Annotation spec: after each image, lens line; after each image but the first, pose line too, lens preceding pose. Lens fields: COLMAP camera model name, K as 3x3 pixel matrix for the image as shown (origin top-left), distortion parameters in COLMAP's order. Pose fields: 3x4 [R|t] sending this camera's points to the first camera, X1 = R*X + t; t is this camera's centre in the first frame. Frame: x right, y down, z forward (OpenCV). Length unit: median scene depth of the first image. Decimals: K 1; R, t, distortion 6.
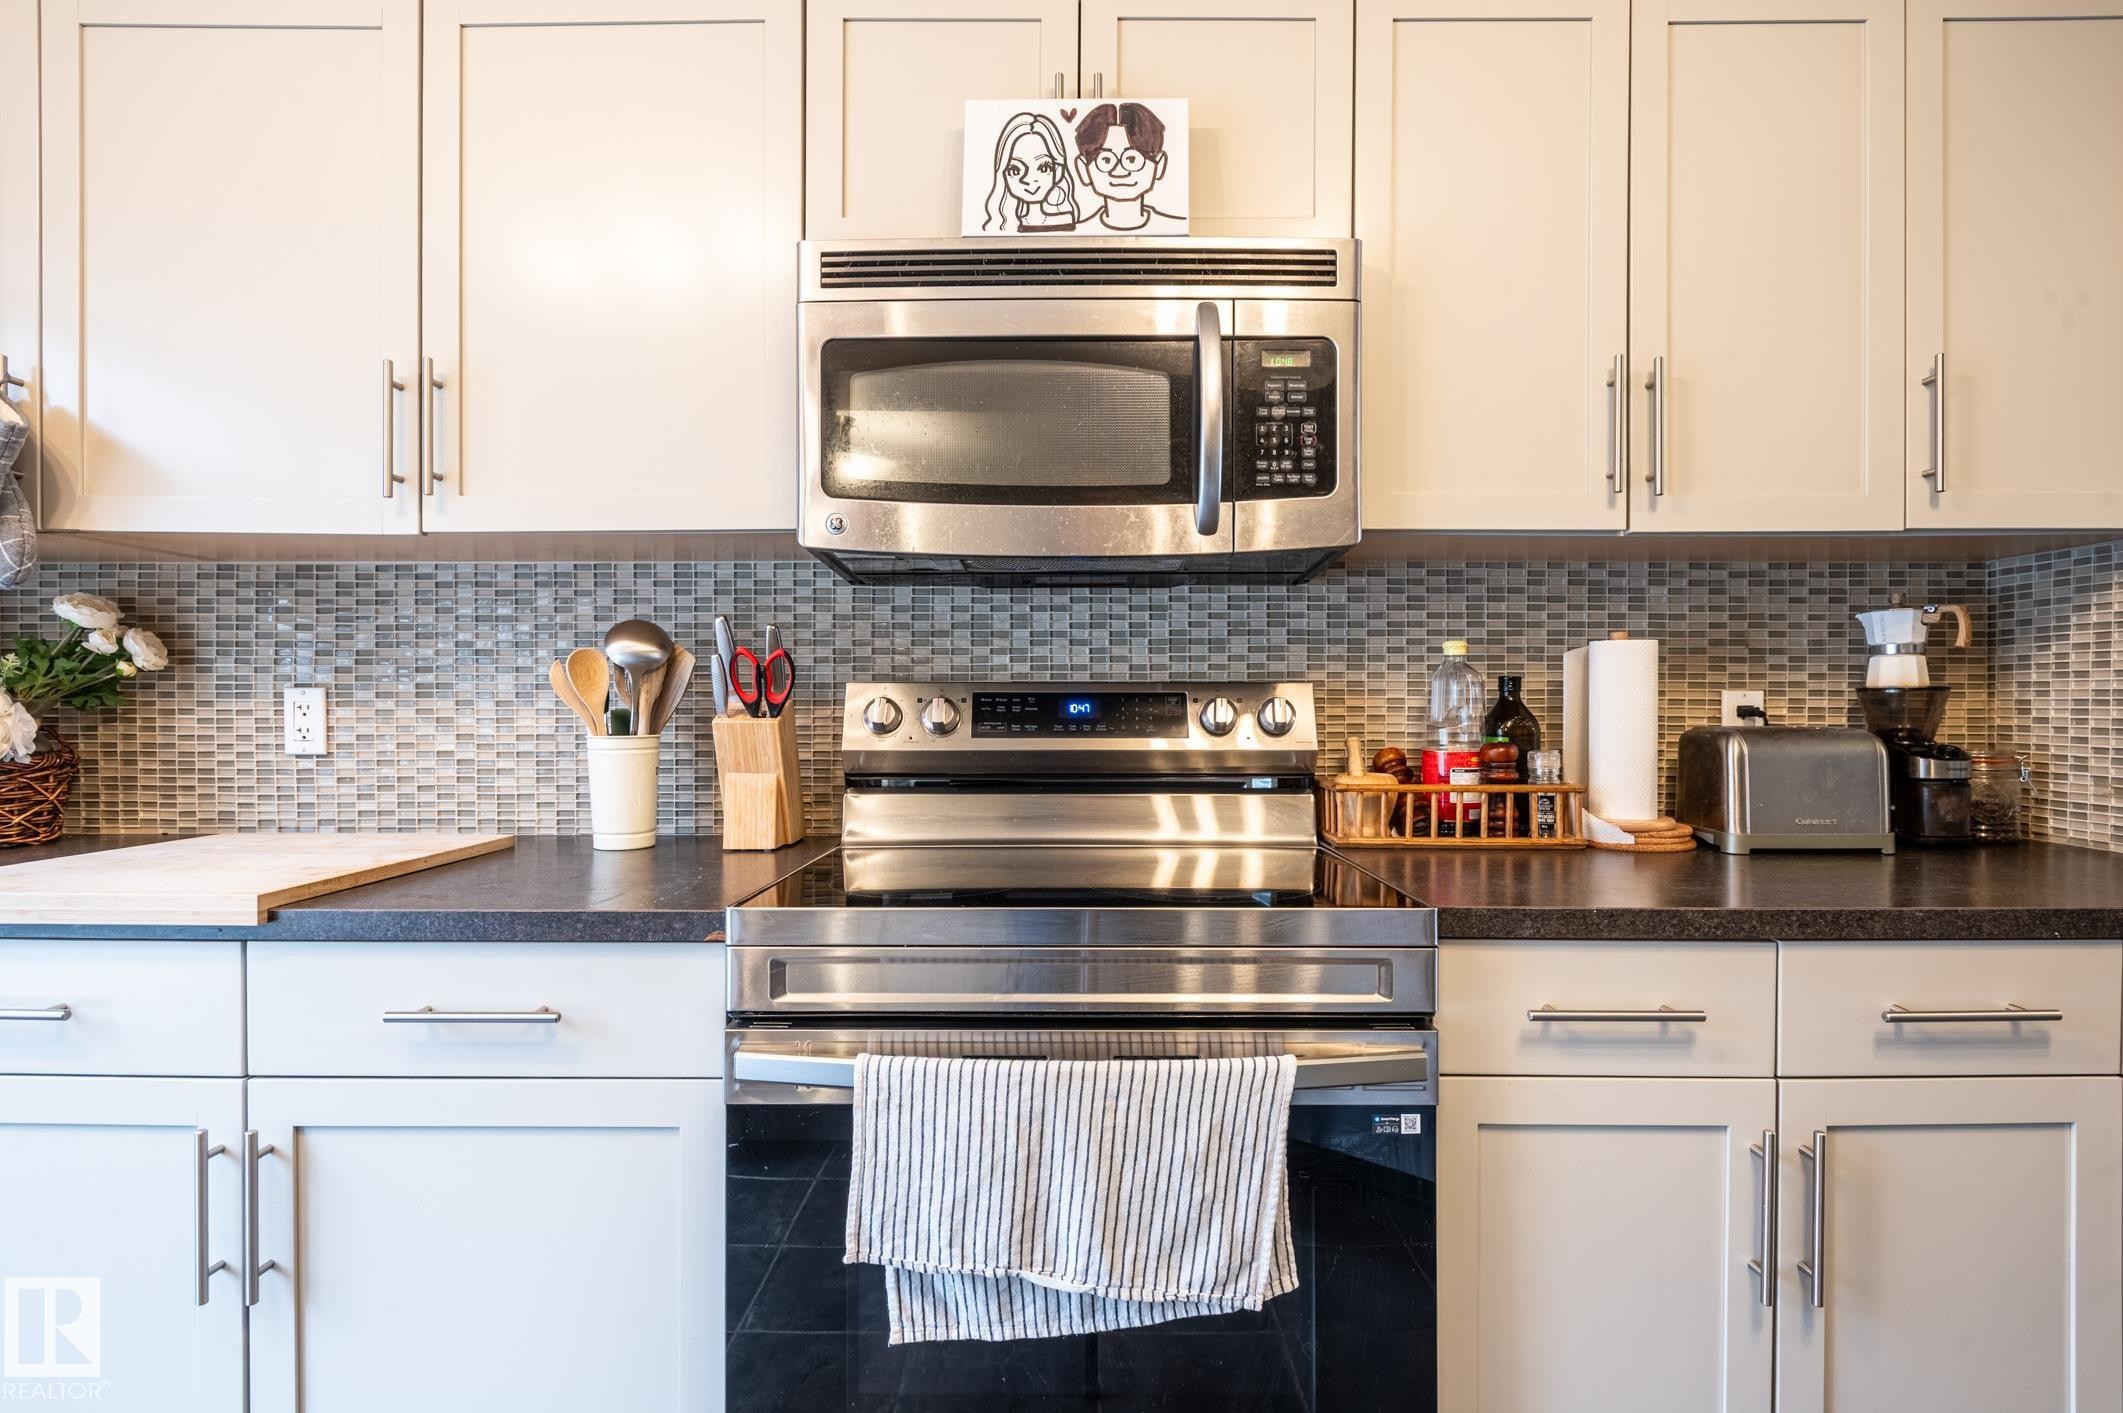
lens RADIAL K [[1079.4, 0, 1075.8], [0, 1079.4, 705.3], [0, 0, 1]] dist [0.006299, -0.003762]
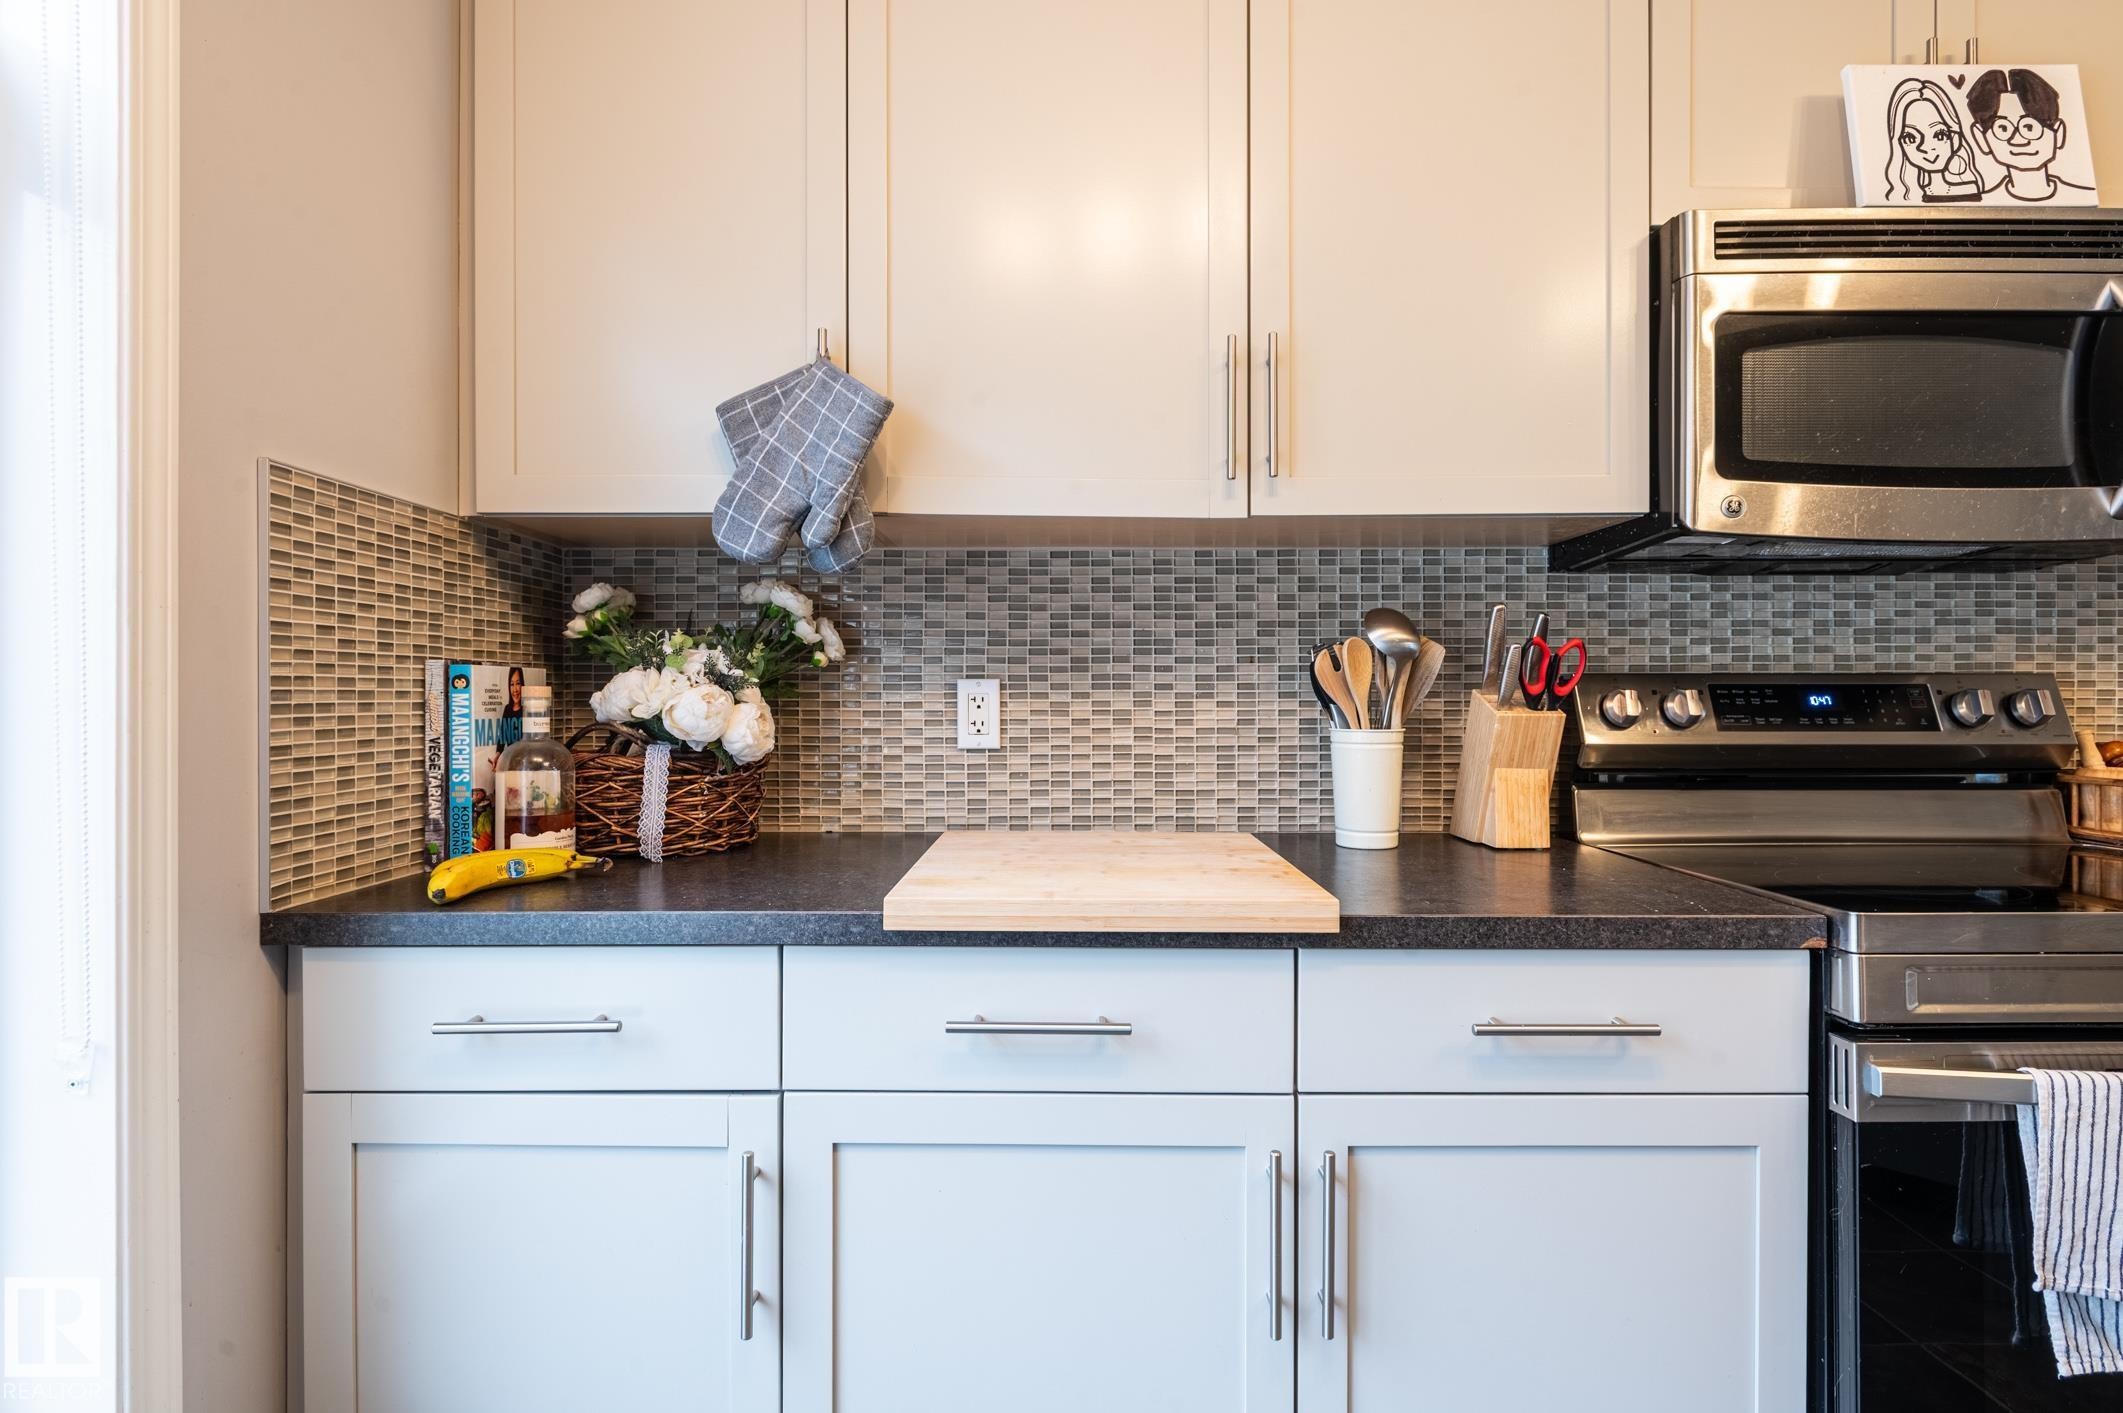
lens RADIAL K [[1079.4, 0, 1077.1], [0, 1079.4, 692.4], [0, 0, 1]] dist [0.006299, -0.003762]
pose [[0.999762, -0.000245, 0.021820, -0.693095], [0.000575, 0.999886, -0.015117, 0.010116], [-0.021814, 0.015125, 0.999648, 0.052678]]
